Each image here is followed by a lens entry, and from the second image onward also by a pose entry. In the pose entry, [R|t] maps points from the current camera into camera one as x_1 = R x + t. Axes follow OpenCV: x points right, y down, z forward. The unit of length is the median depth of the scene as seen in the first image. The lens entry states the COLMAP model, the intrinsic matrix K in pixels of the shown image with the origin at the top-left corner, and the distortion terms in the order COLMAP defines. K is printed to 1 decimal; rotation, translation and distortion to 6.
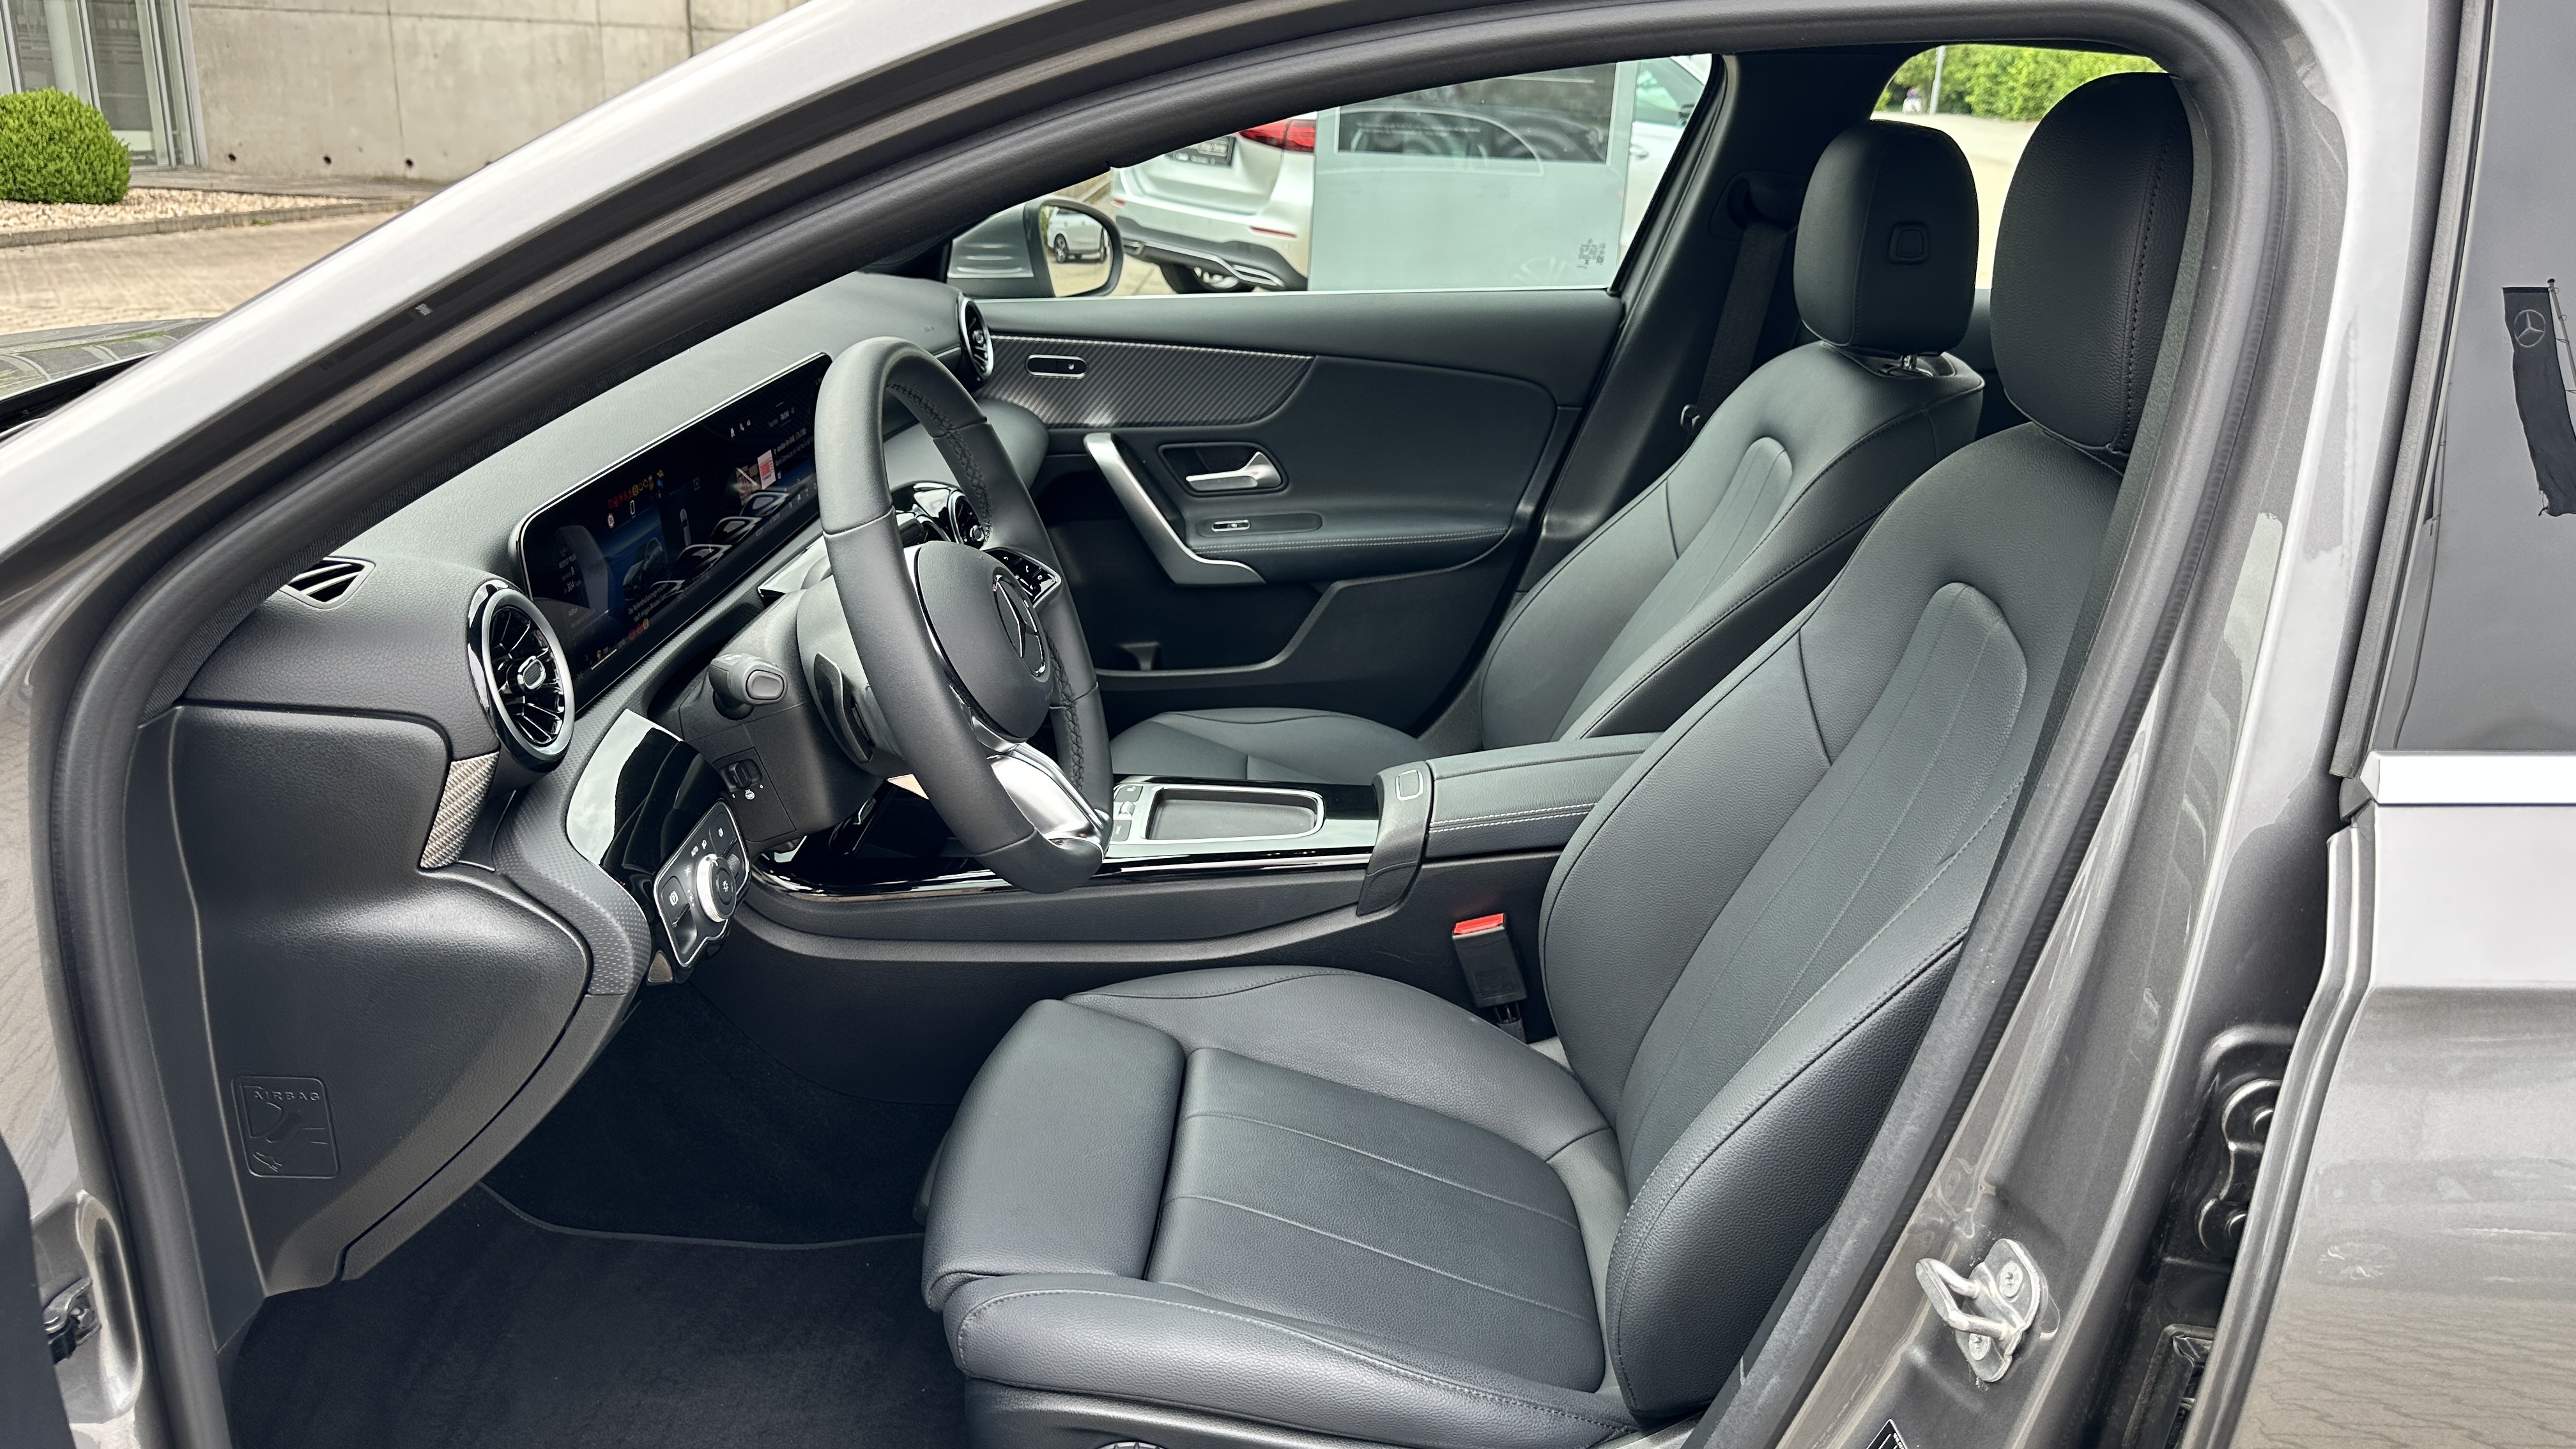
lens RADIAL K [[1827.8, 0, 1347.9], [0, 1827.8, 721.6], [0, 0, 1]] dist [0.043861, -0.058816]
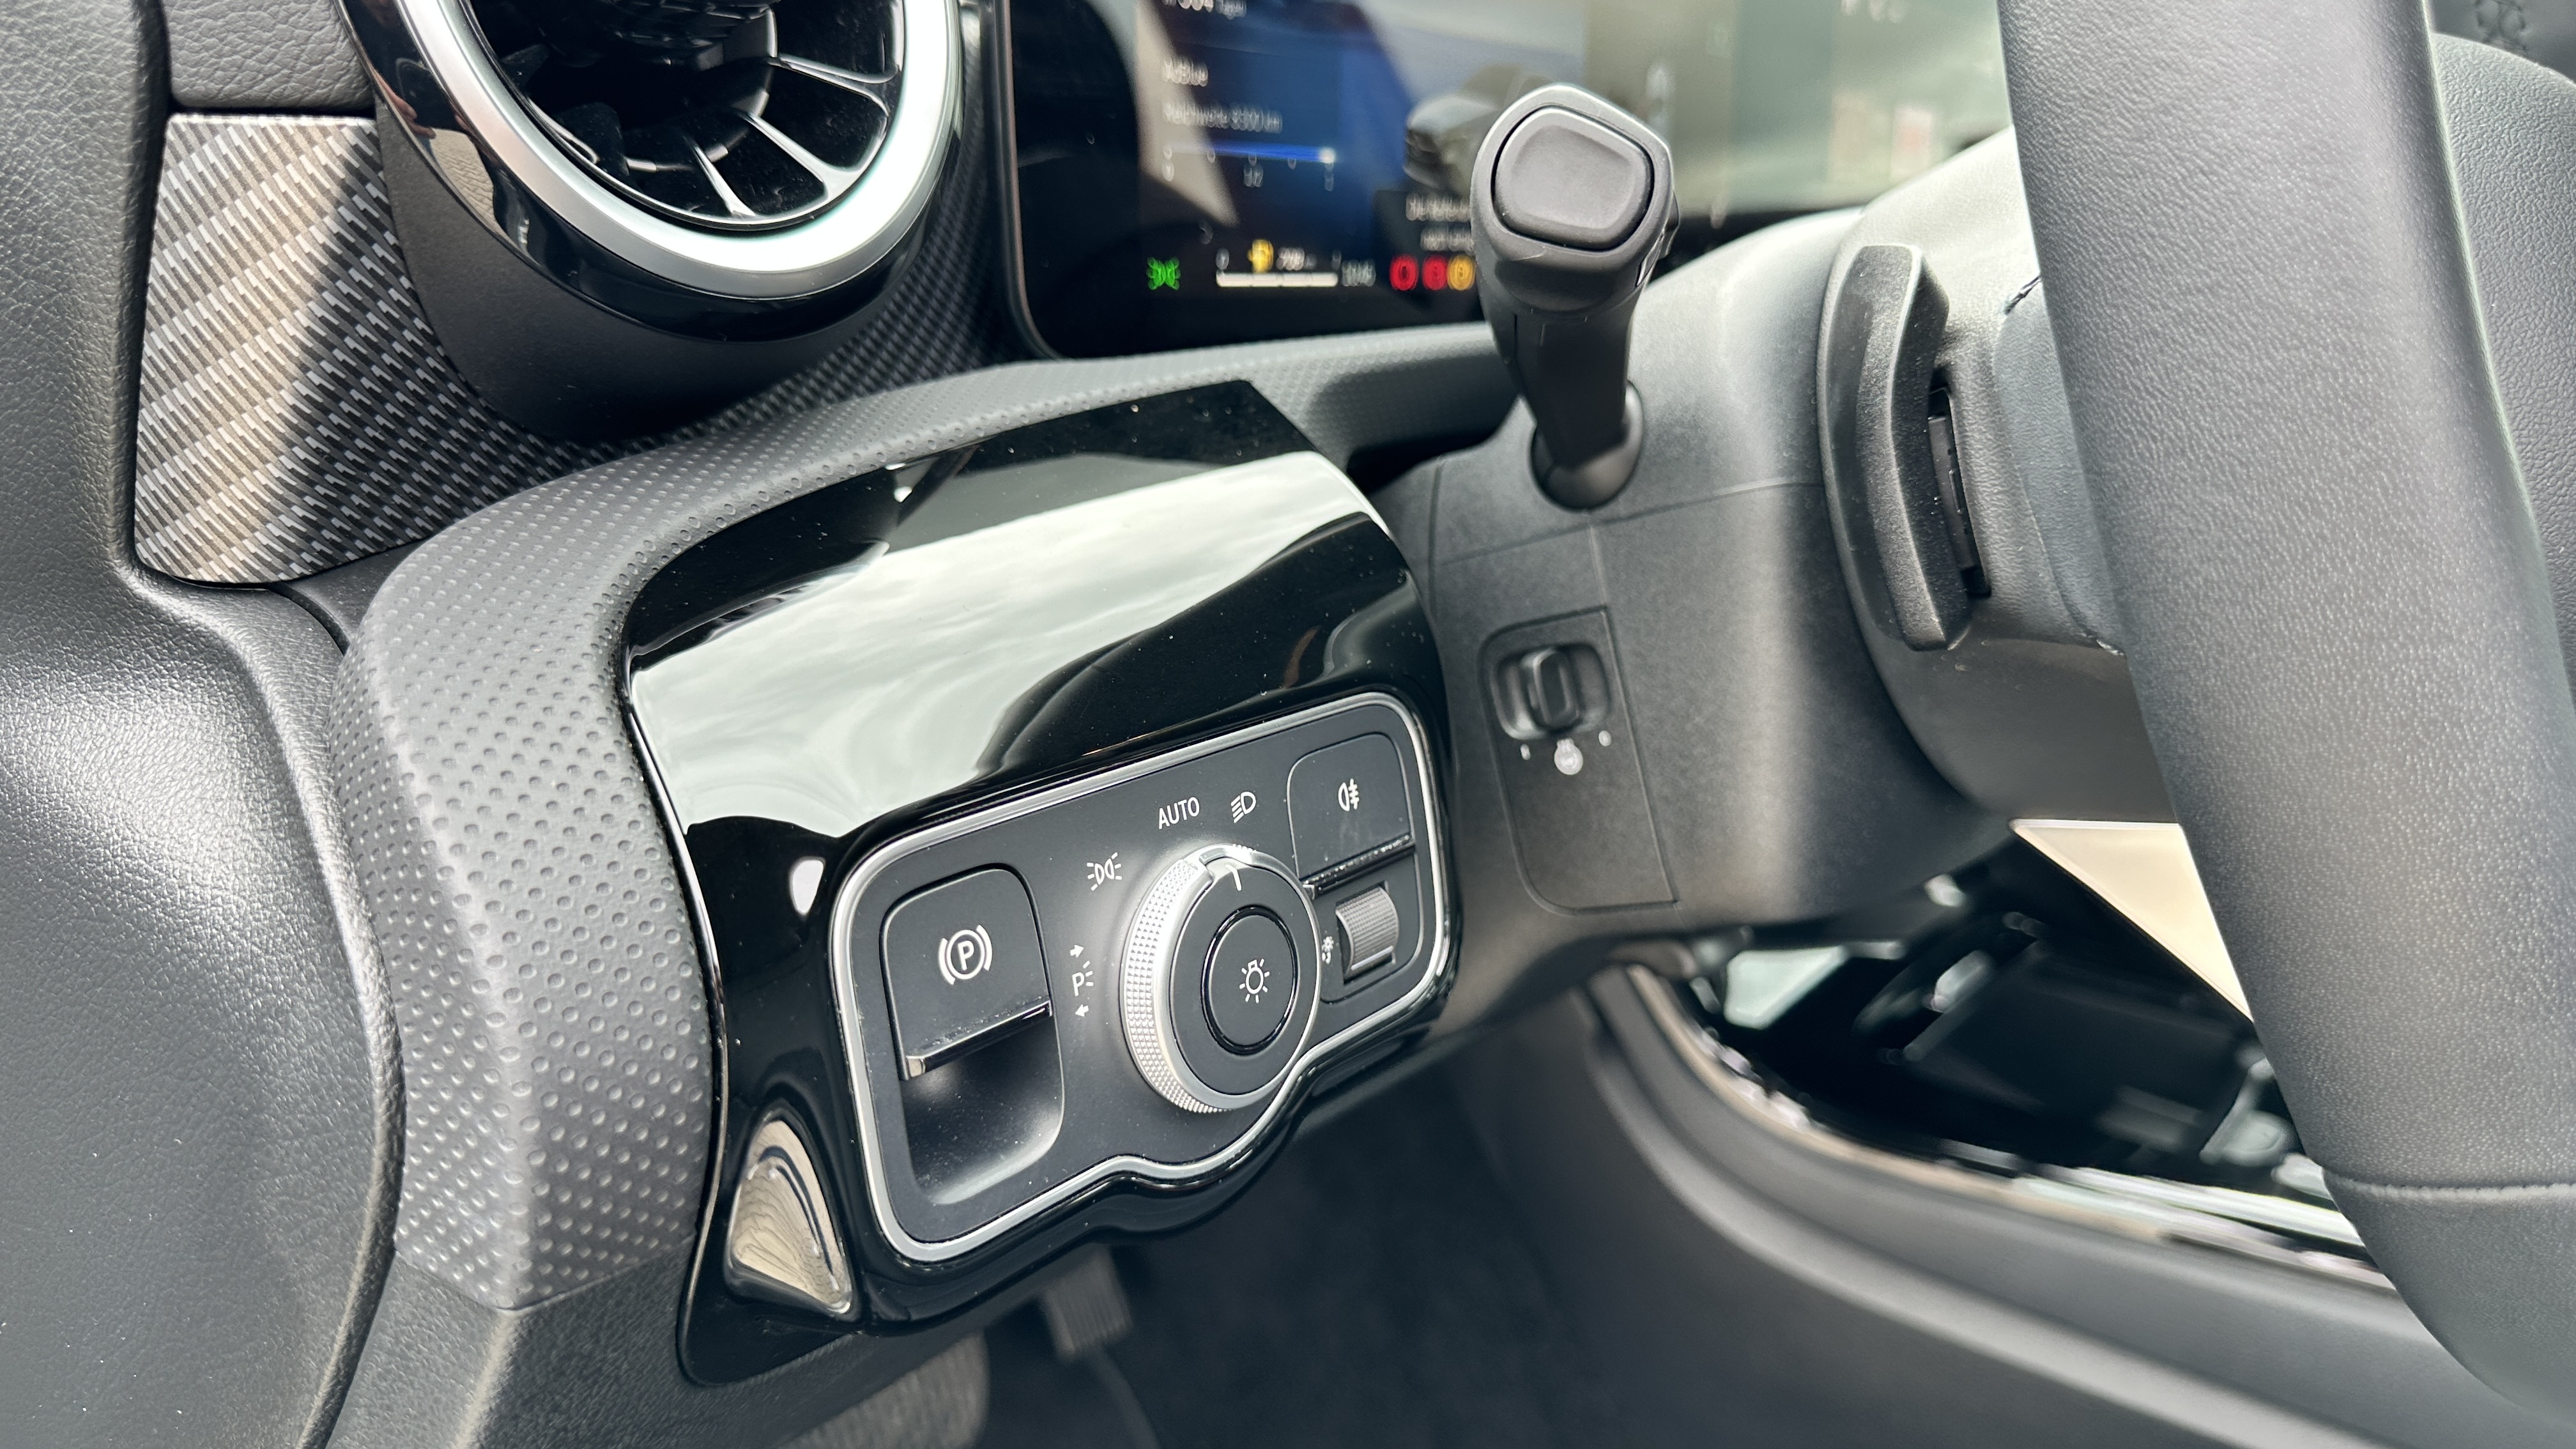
lens RADIAL K [[1843.2, 0, 1242.5], [0, 1843.2, 720.4], [0, 0, 1]] dist [0.035295, -0.062431]
pose [[0.764552, 0.174551, -0.620478, -0.125050], [-0.242336, 0.969850, -0.025771, 0.041199], [0.597272, 0.170067, 0.783800, 0.524088]]
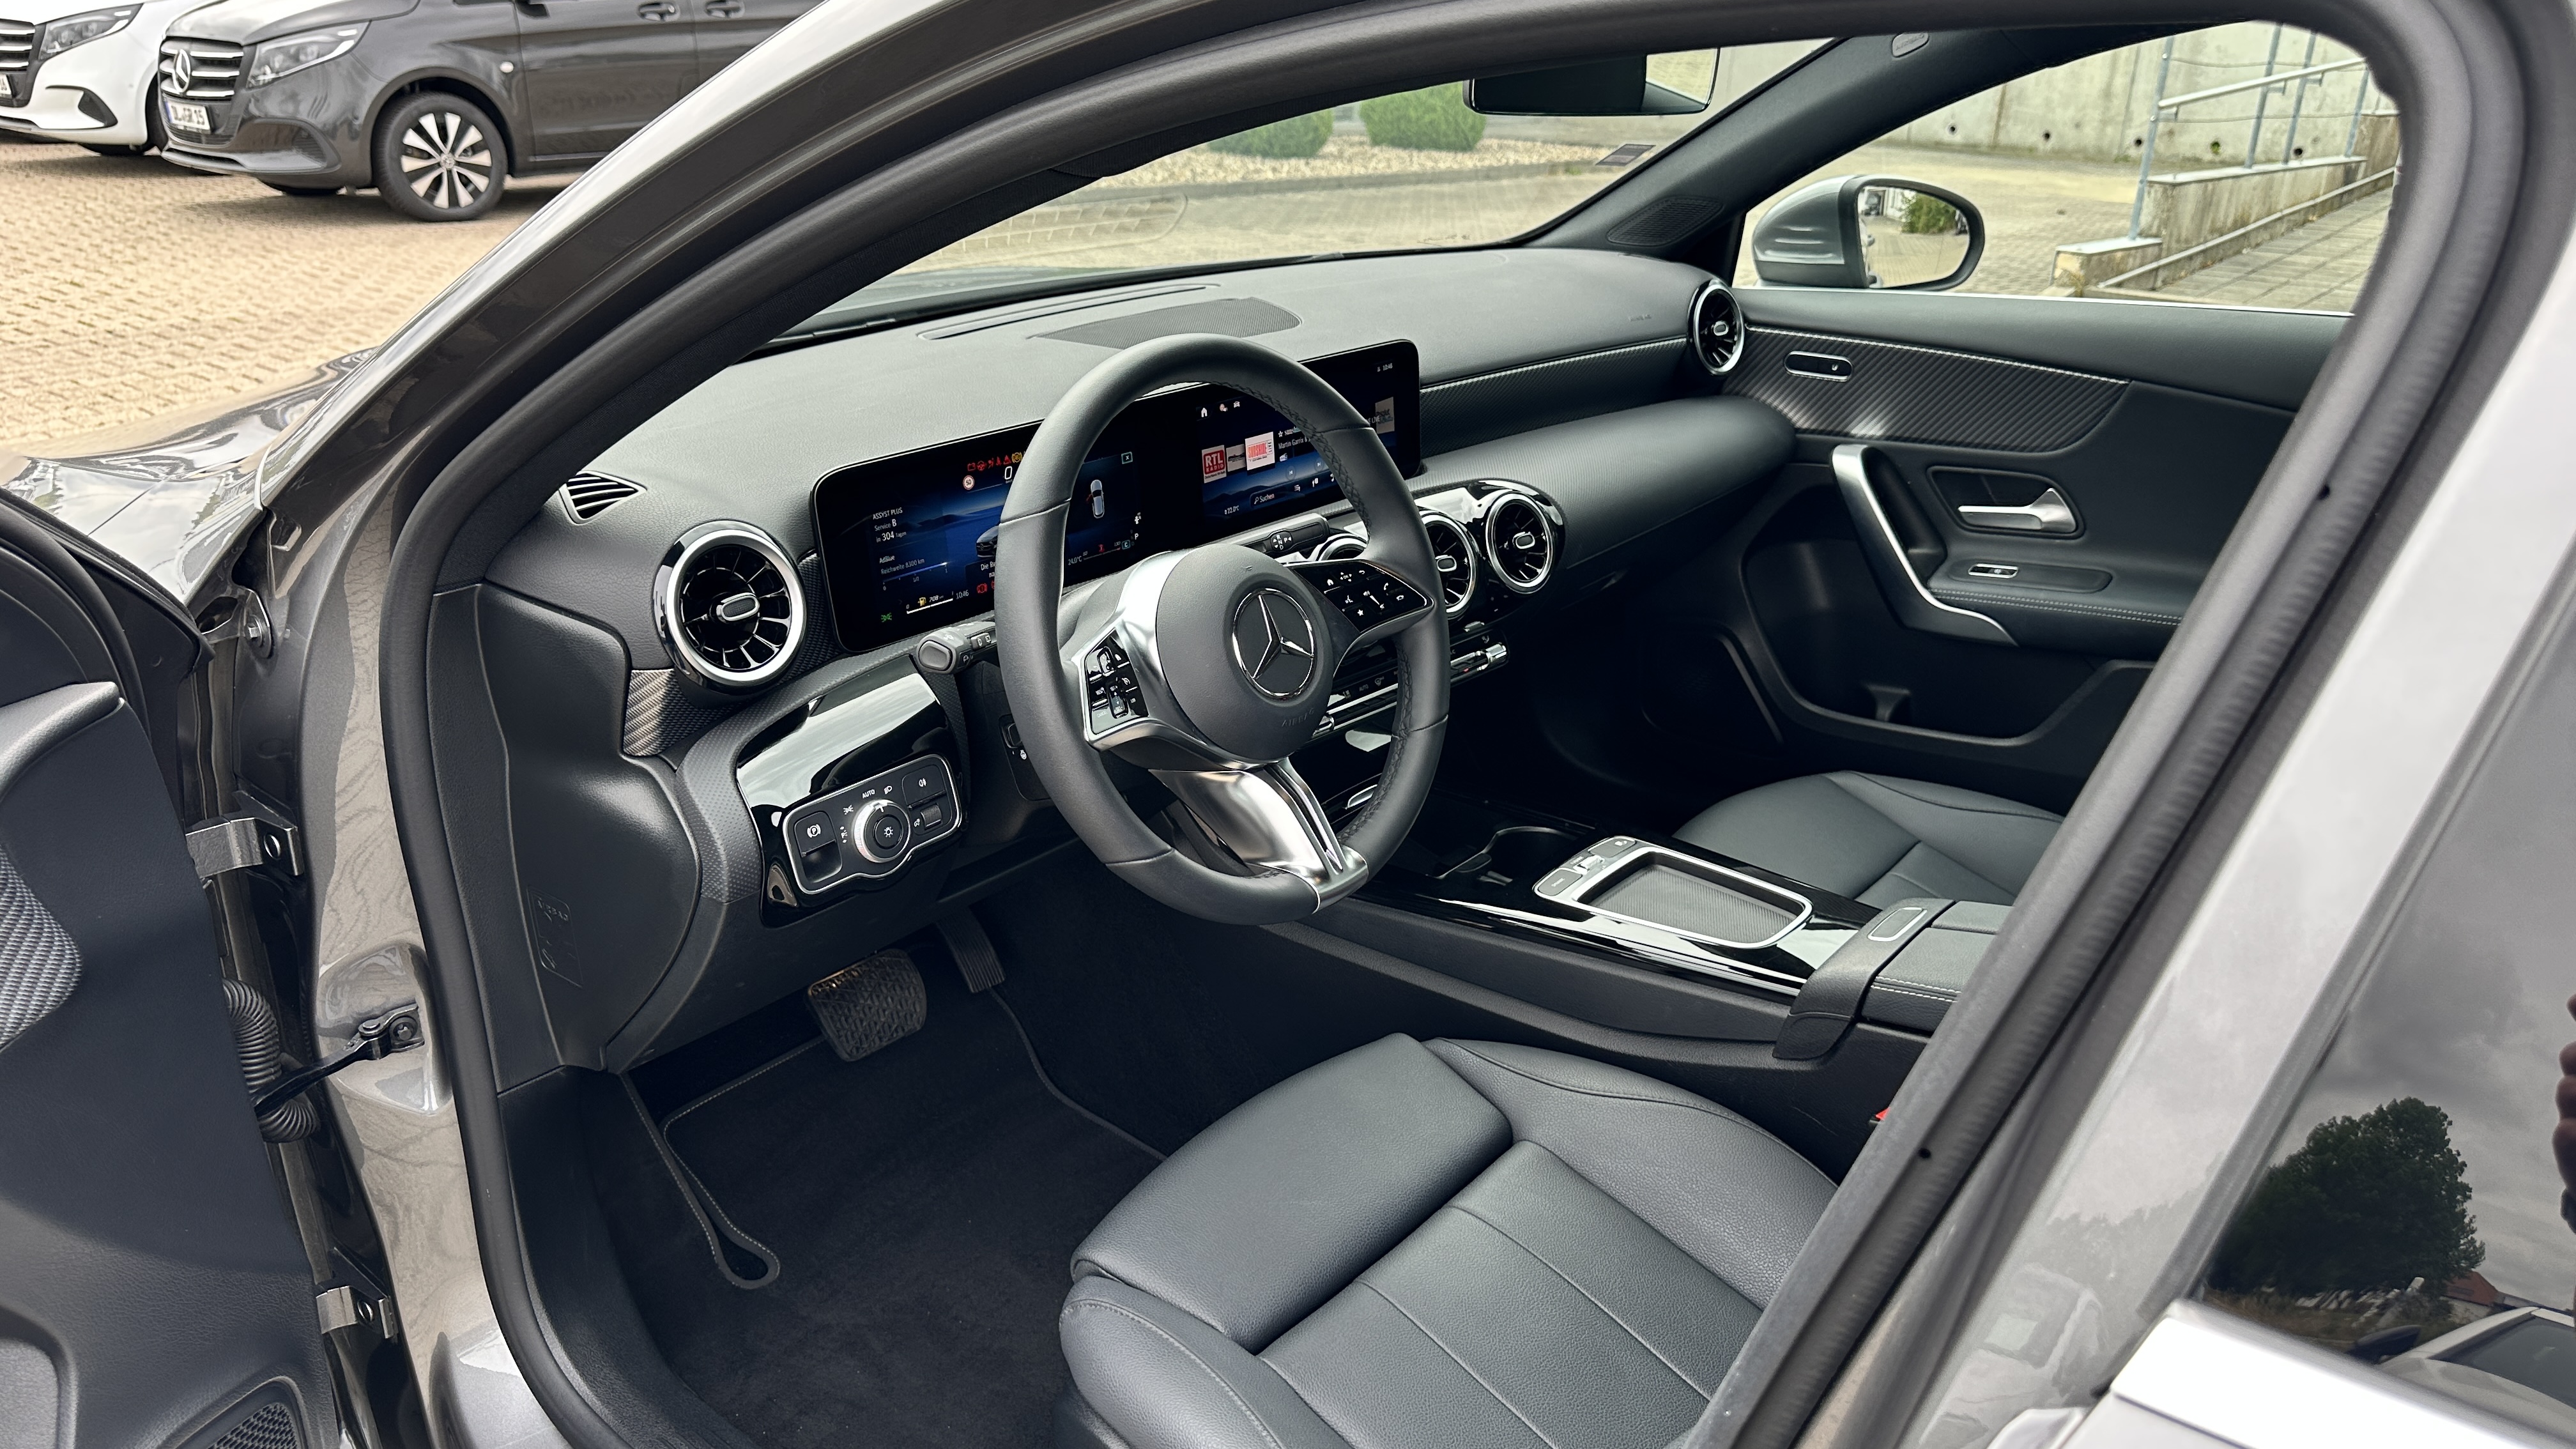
lens RADIAL K [[1835.0, 0, 1302.6], [0, 1835.0, 732.0], [0, 0, 1]] dist [0.051593, -0.059915]
pose [[0.757541, 0.211329, -0.617634, 0.328989], [-0.193553, 0.976317, 0.096659, -0.078181], [0.623433, 0.046322, 0.780504, 0.202385]]
